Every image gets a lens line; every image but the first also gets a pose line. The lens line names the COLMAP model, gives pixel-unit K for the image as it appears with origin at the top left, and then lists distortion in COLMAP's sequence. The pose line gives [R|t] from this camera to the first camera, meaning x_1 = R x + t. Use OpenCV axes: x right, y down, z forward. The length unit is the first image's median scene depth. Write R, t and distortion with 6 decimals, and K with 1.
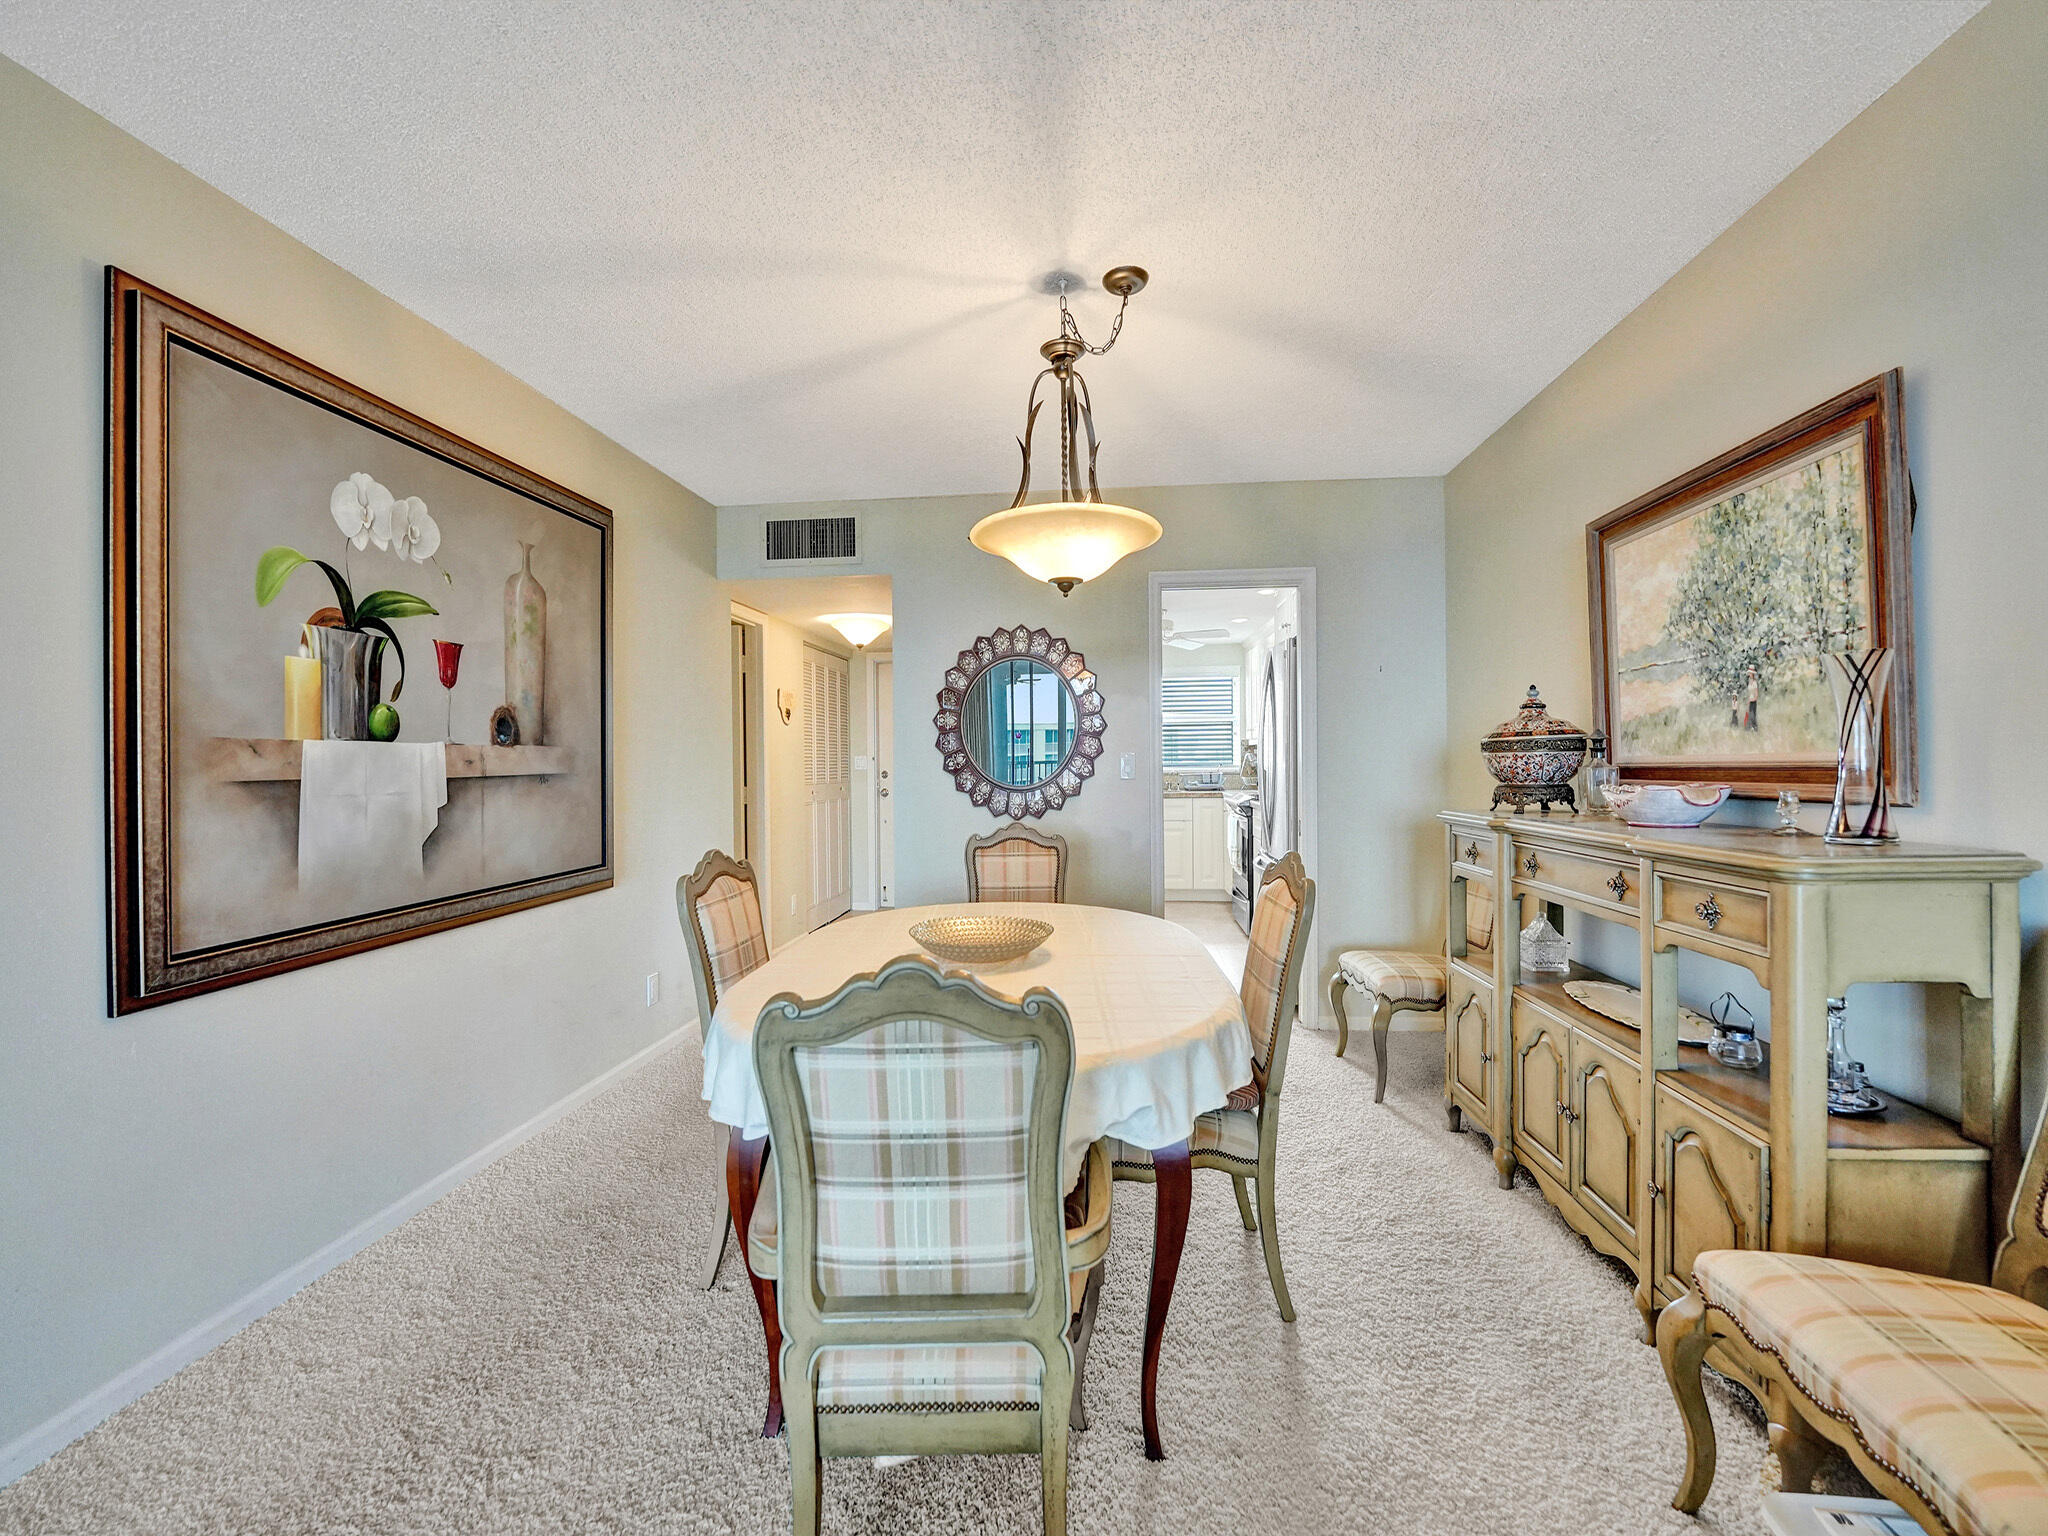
lens RADIAL K [[836.2, 0, 1026.4], [0, 836.2, 764.0], [0, 0, 1]] dist [-0.015810, 0.000061]
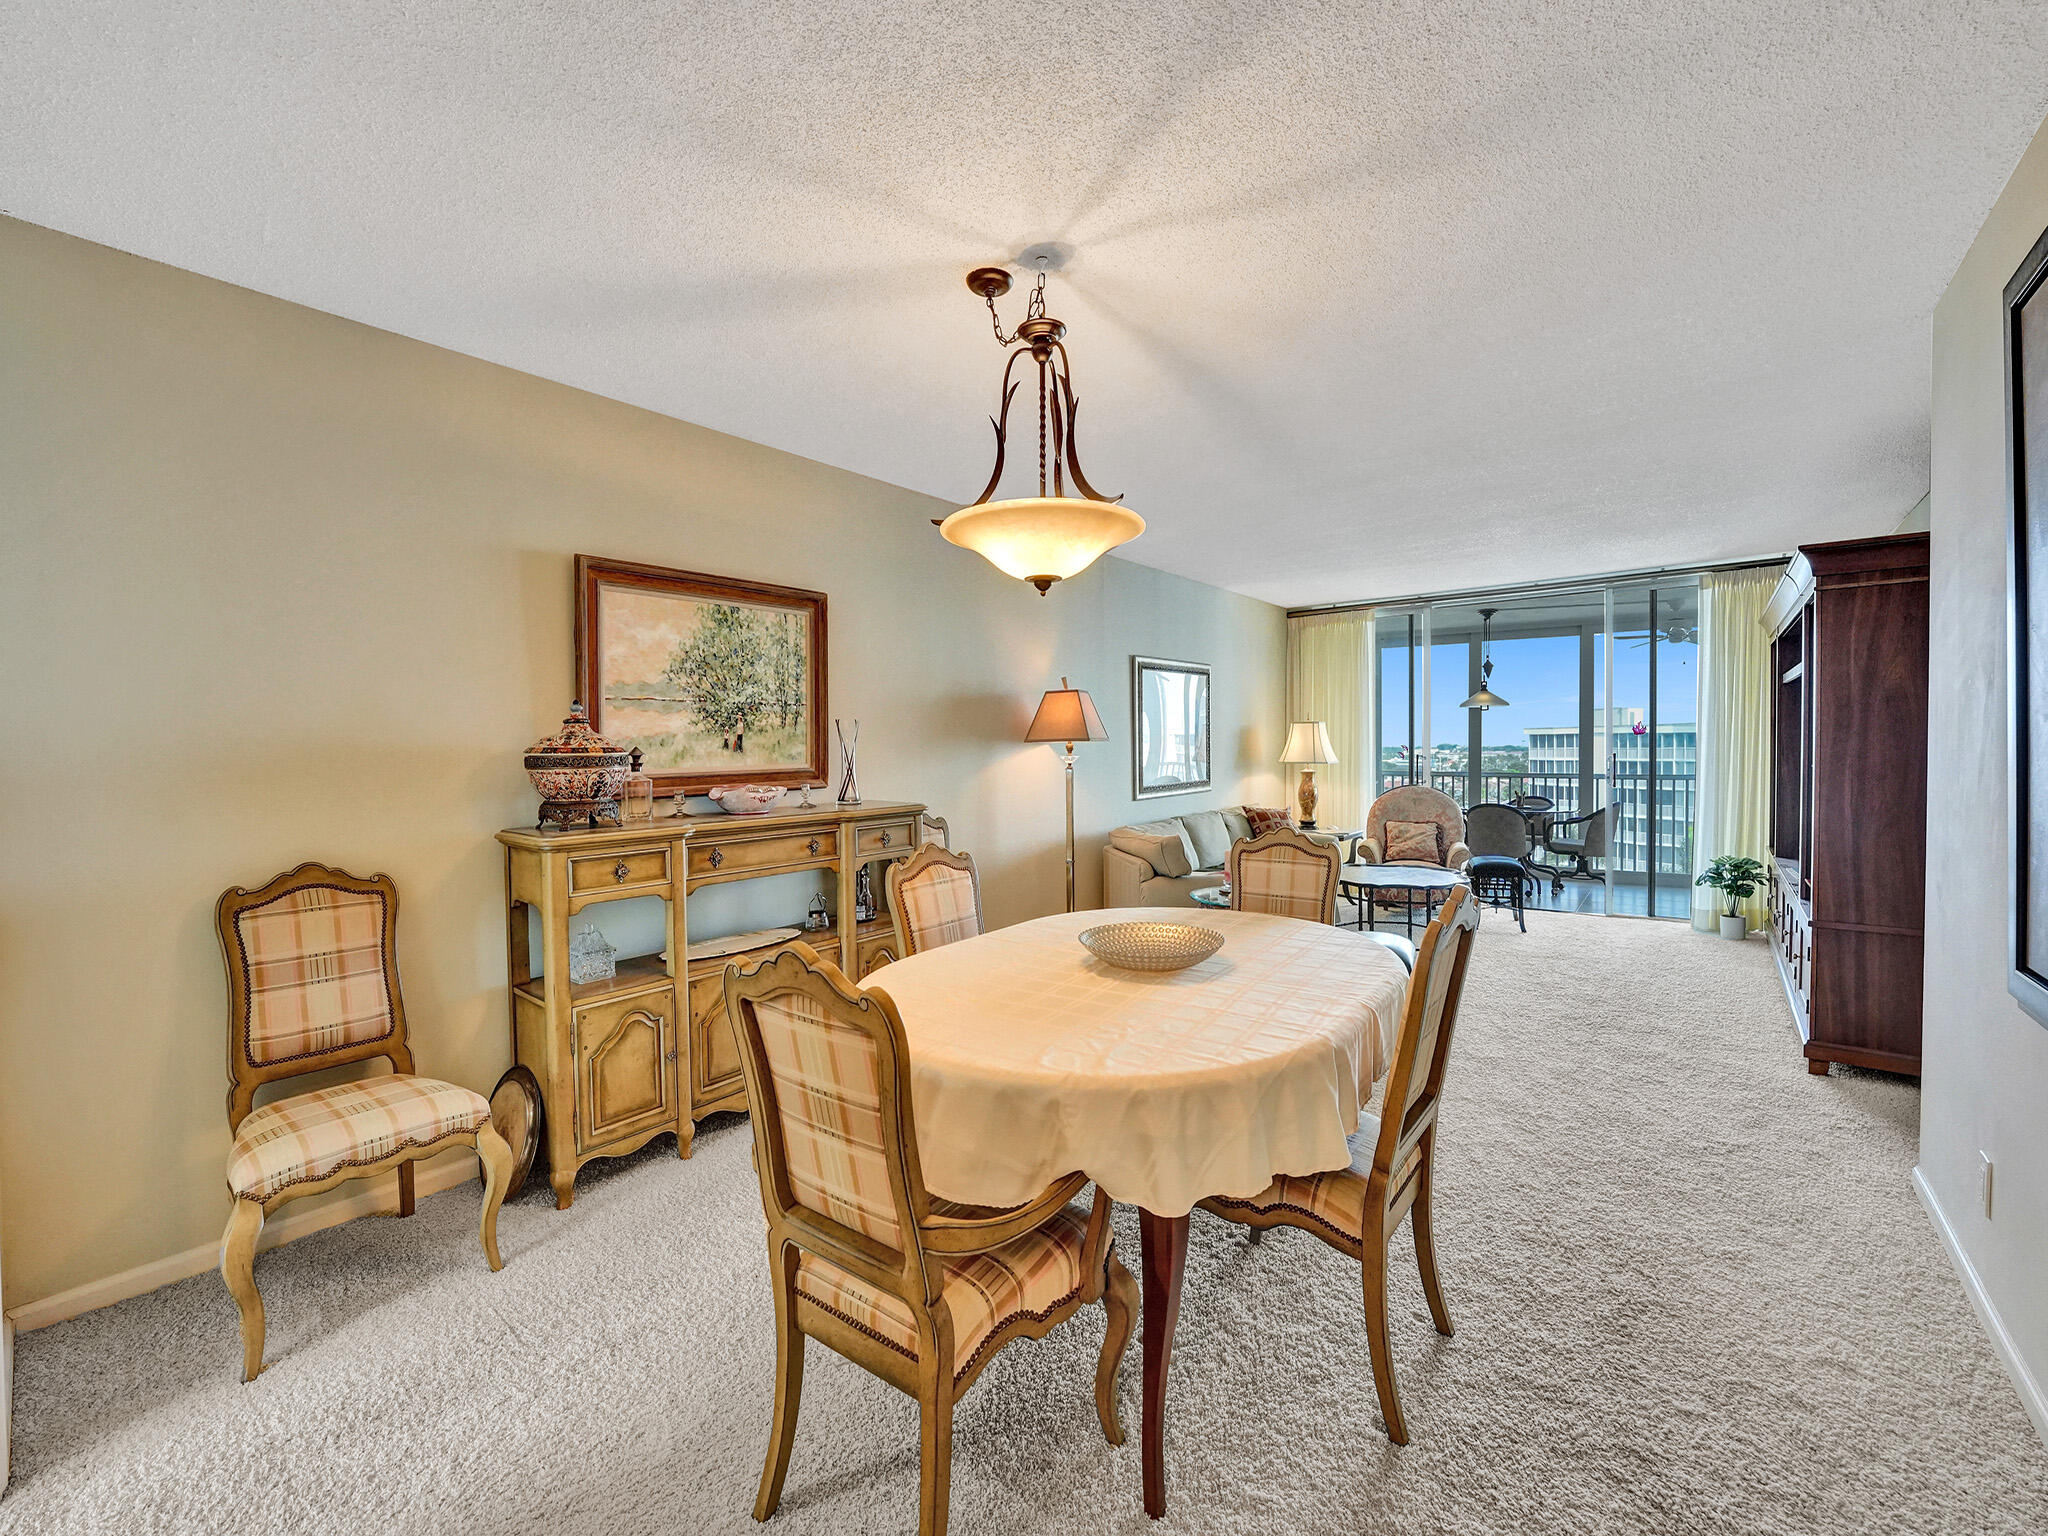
lens RADIAL K [[834.4, 0, 1026.0], [0, 834.4, 765.6], [0, 0, 1]] dist [-0.021798, 0.000805]
pose [[-0.834001, 0.006761, 0.551721, -0.450657], [0.018794, 0.999693, 0.016158, -0.025566], [-0.551442, 0.023845, -0.833872, 1.795879]]
